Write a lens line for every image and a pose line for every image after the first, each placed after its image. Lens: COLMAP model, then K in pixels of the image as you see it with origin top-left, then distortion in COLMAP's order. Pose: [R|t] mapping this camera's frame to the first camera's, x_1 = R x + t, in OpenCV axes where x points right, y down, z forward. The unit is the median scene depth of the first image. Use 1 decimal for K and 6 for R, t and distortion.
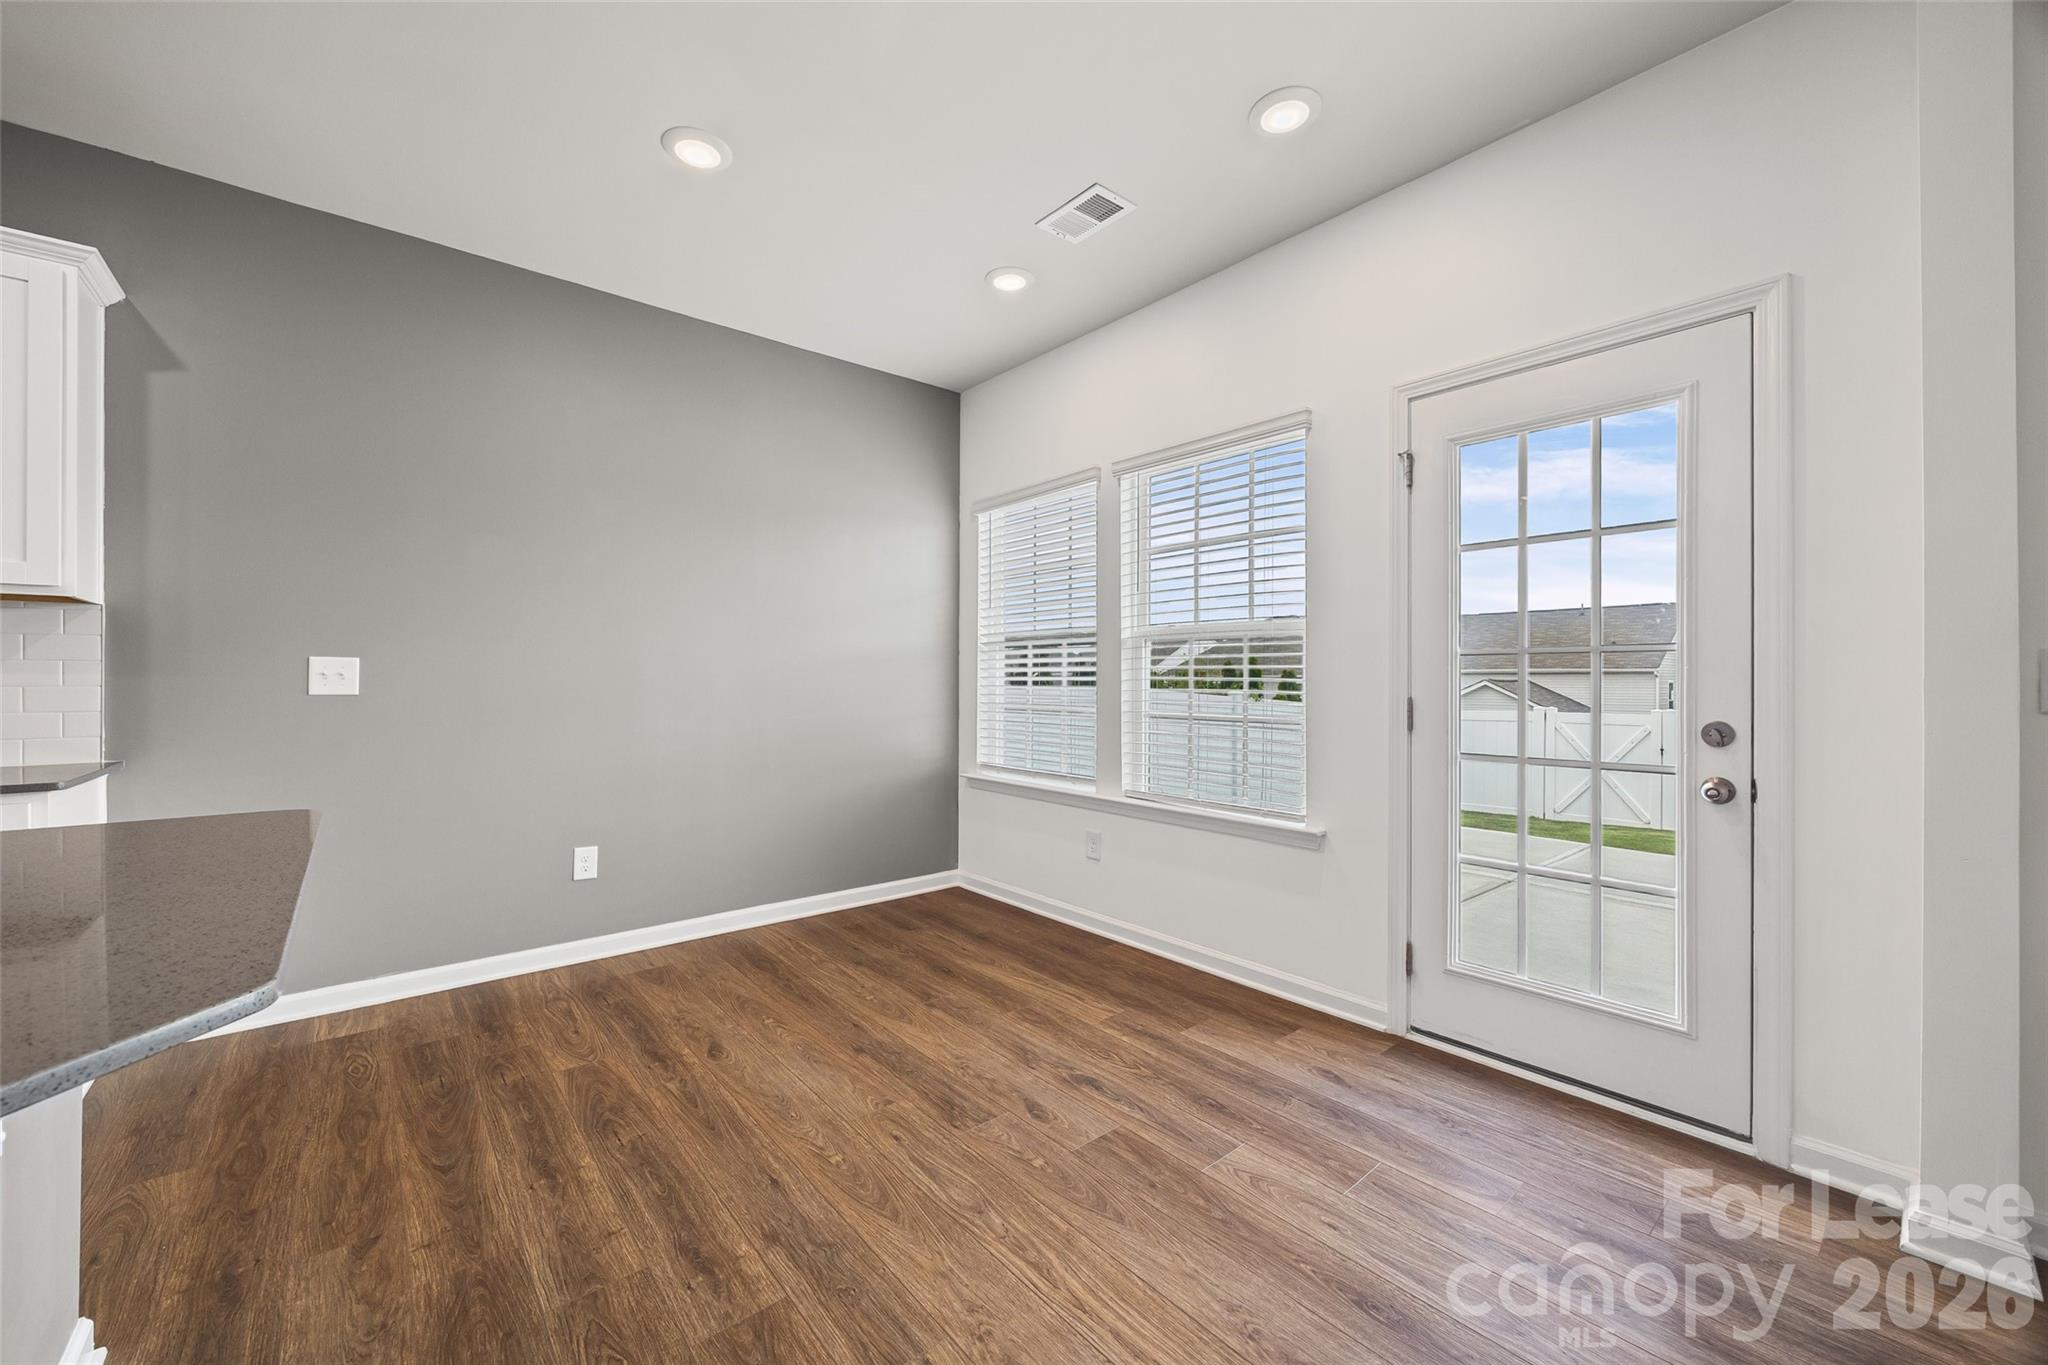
lens RADIAL K [[796.2, 0, 1016.5], [0, 796.2, 678.6], [0, 0, 1]] dist [-0.001391, -0.000136]
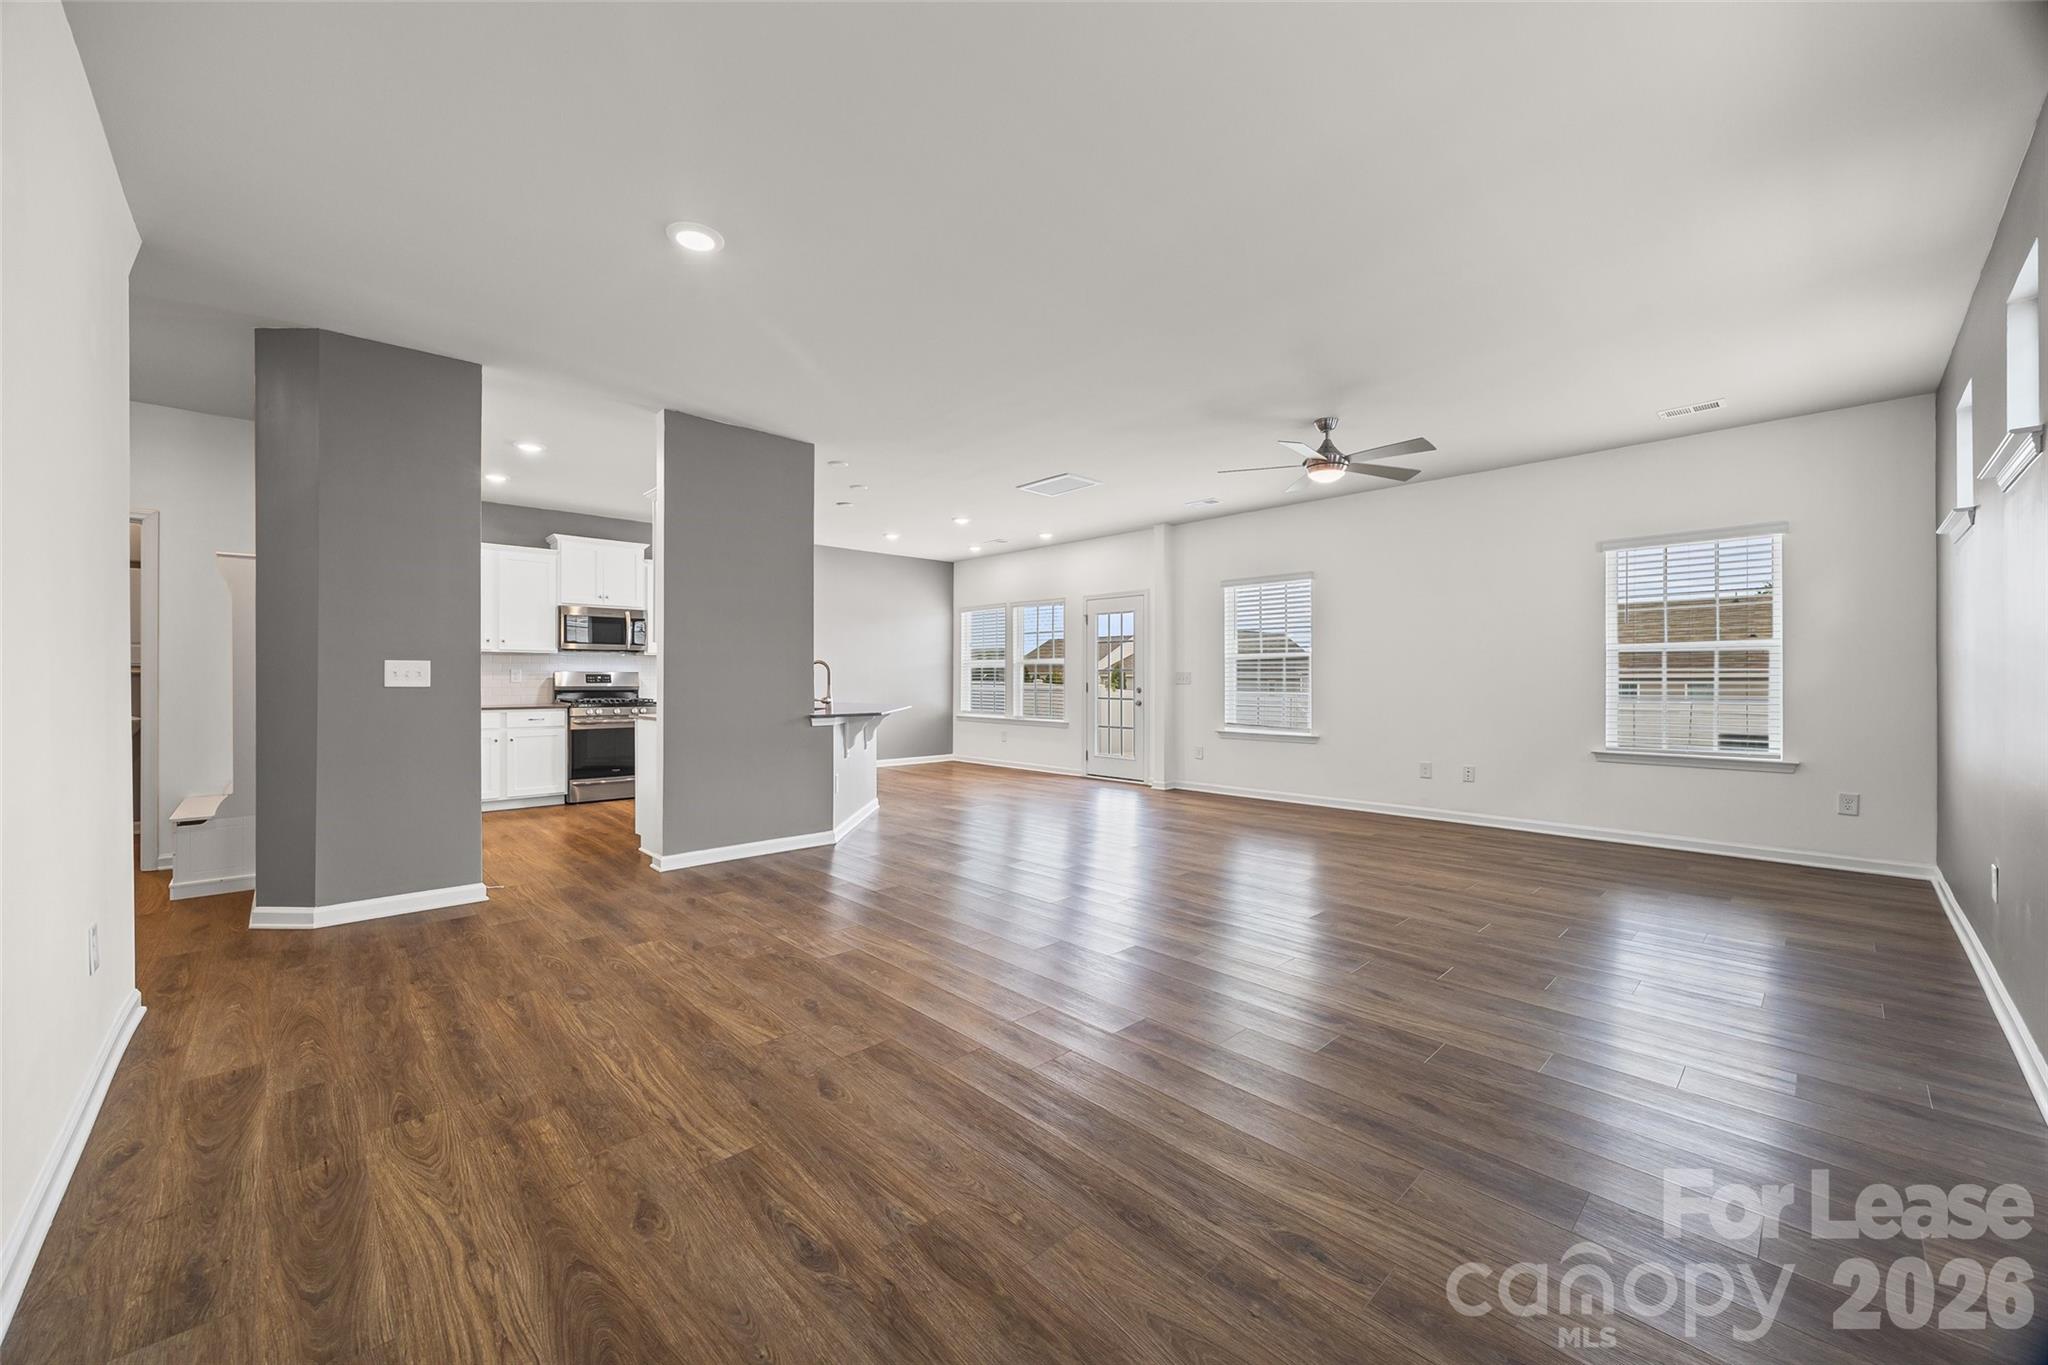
lens RADIAL K [[764.7, 0, 1019.7], [0, 764.7, 702.2], [0, 0, 1]] dist [0.000261, 0.000084]
pose [[0.998111, -0.006950, 0.061042, -0.022464], [0.005128, 0.999538, 0.029952, 0.014908], [-0.061222, -0.029582, 0.997686, -2.816468]]
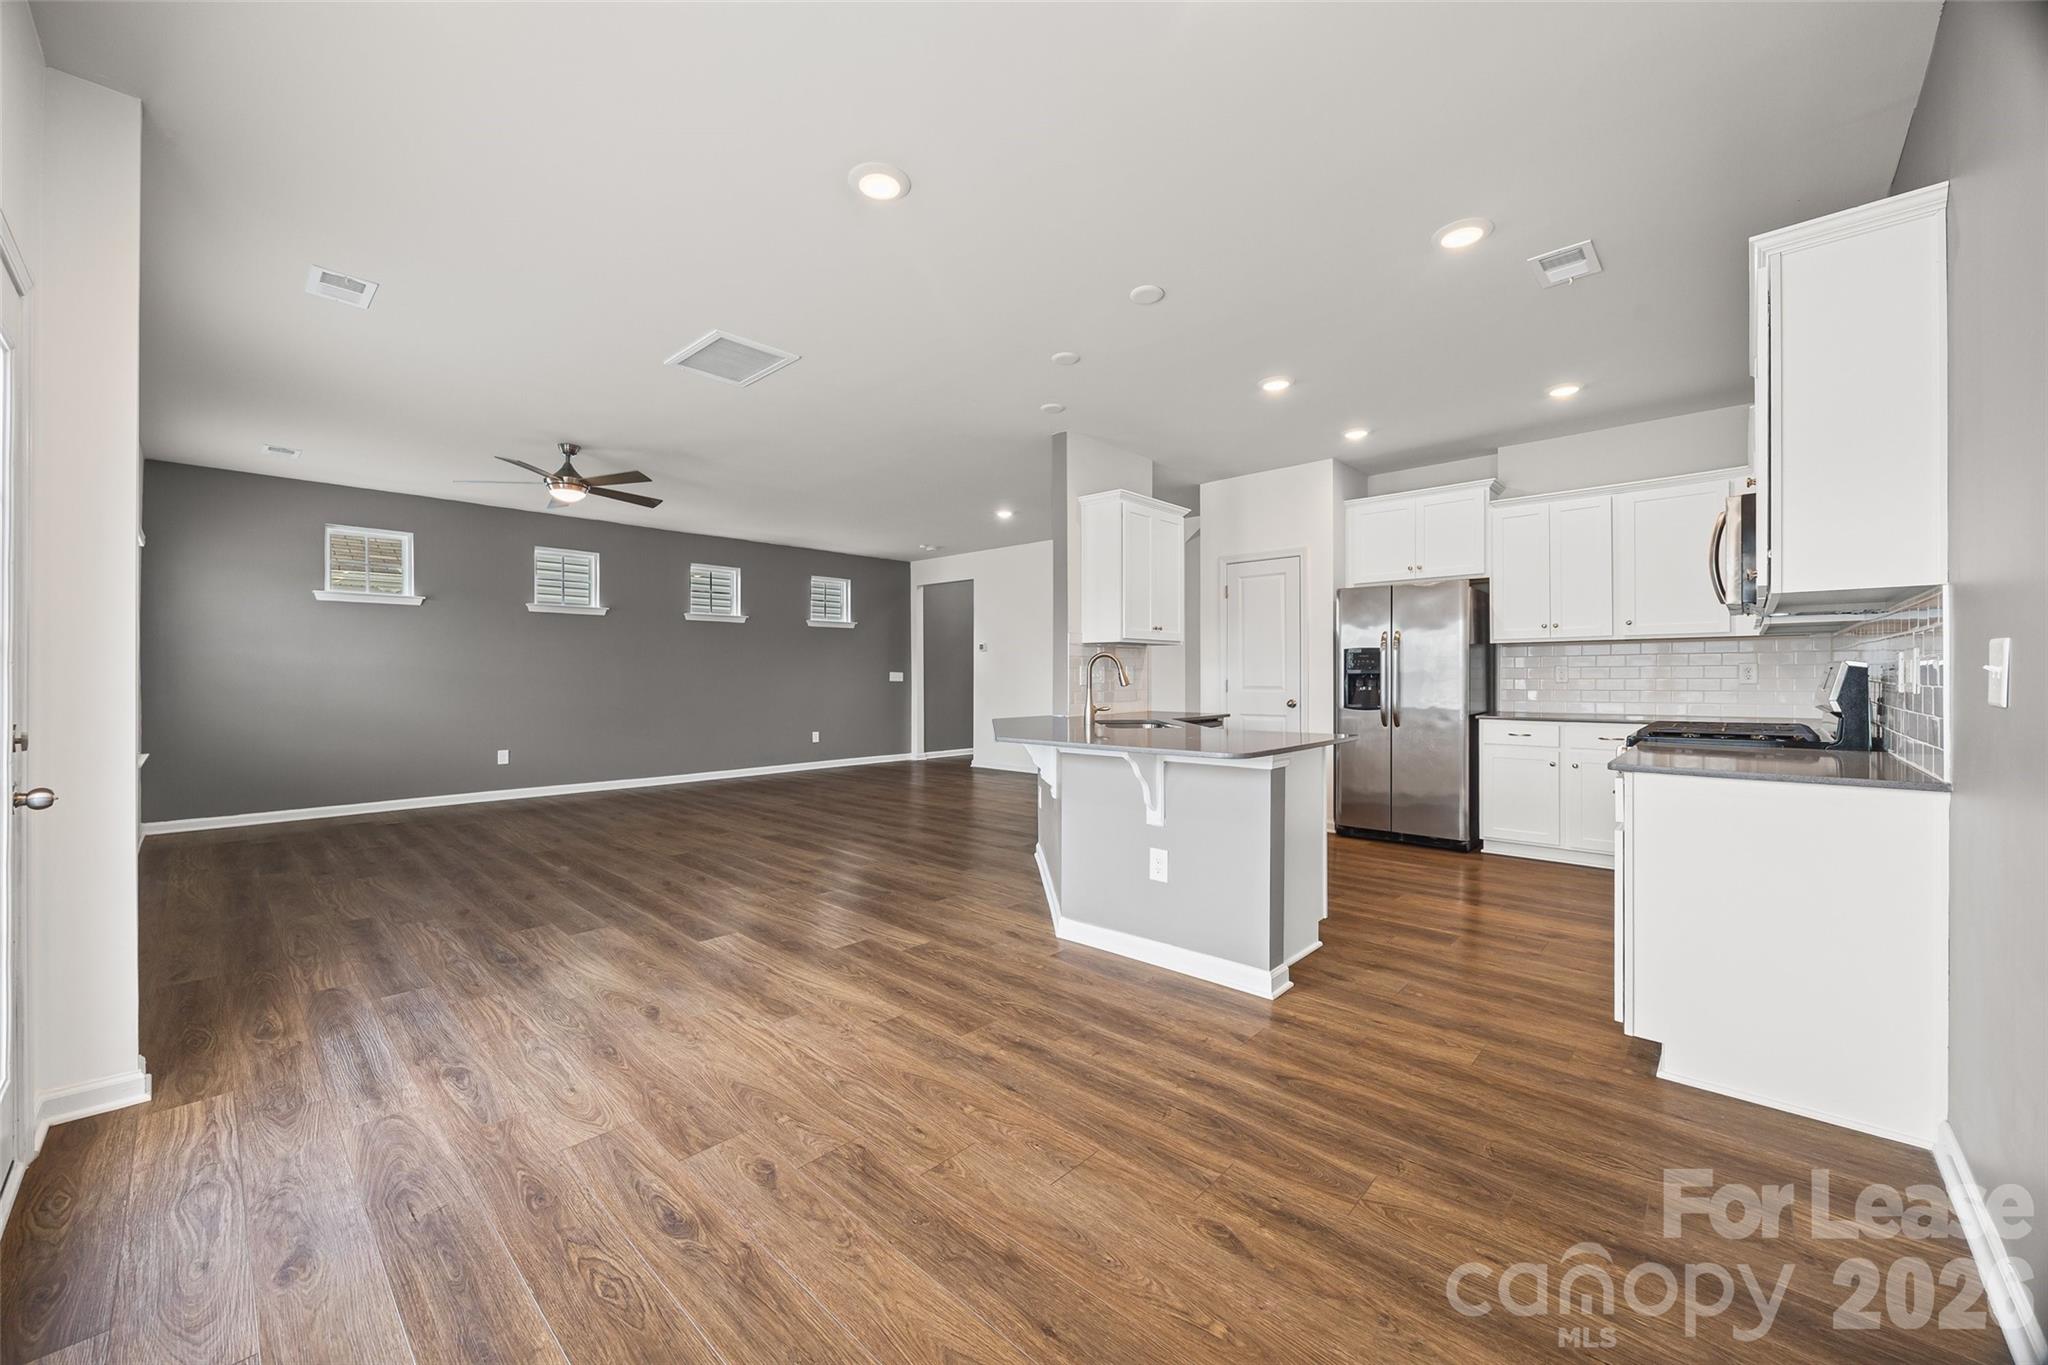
lens RADIAL K [[774.3, 0, 1015.4], [0, 774.3, 674.7], [0, 0, 1]] dist [0.000660, 0.000030]
pose [[-0.993186, -0.000679, -0.116534, -0.139656], [-0.000302, 0.999995, -0.003253, -0.001508], [0.116536, -0.003195, -0.993181, 1.774232]]
